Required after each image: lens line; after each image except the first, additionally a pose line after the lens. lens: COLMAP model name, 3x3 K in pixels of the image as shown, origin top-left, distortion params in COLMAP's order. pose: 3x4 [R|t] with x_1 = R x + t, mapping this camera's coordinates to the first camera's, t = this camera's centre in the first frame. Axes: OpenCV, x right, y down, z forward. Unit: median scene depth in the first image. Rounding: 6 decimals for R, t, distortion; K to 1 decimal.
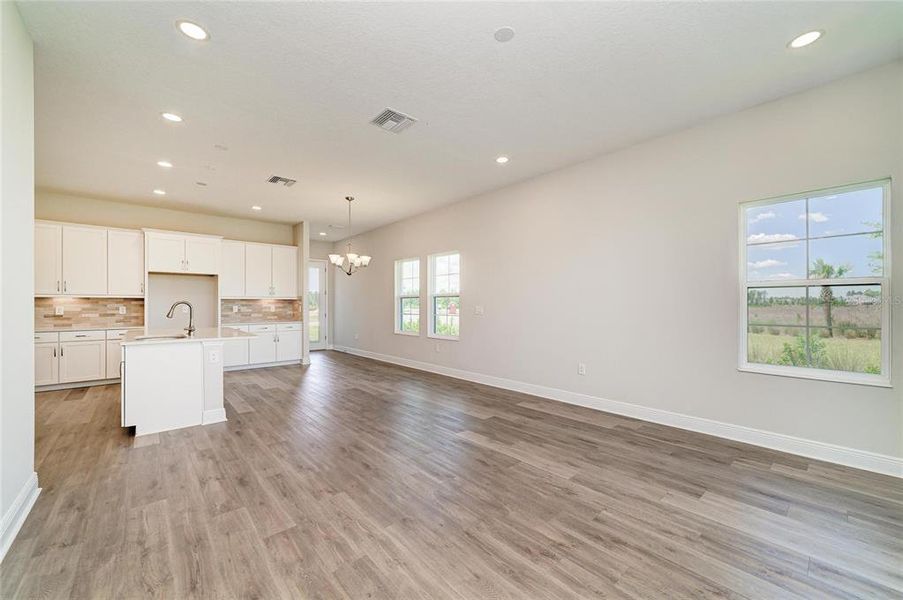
lens RADIAL K [[354.7, 0, 453.1], [0, 354.7, 304.2], [0, 0, 1]] dist [-0.014627, 0.000668]
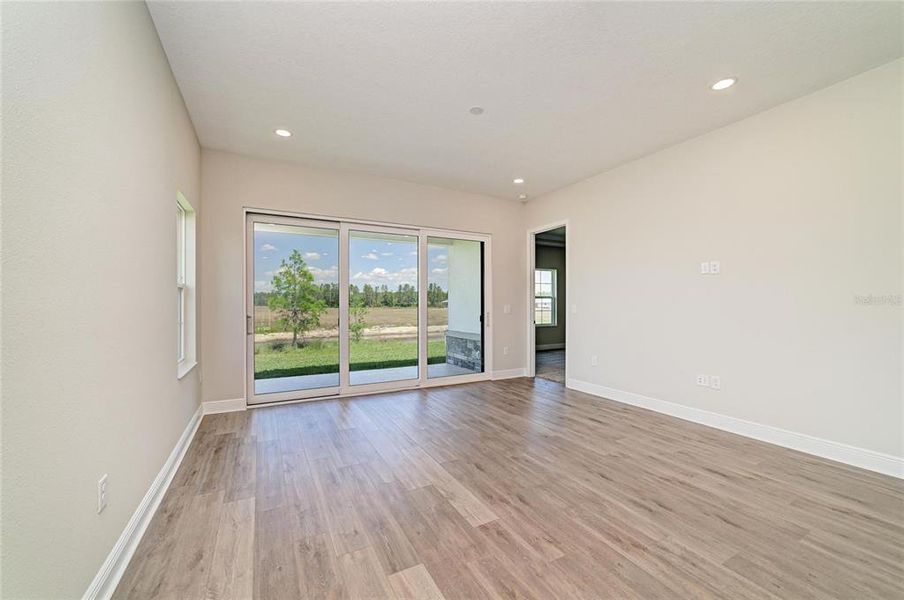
lens RADIAL K [[355.1, 0, 453.6], [0, 355.1, 304.2], [0, 0, 1]] dist [-0.014627, 0.000668]
pose [[-0.973537, 0.003245, 0.228508, -0.056715], [0.003397, 0.999994, 0.000271, 0.001663], [-0.228506, 0.001040, -0.973542, 1.570161]]
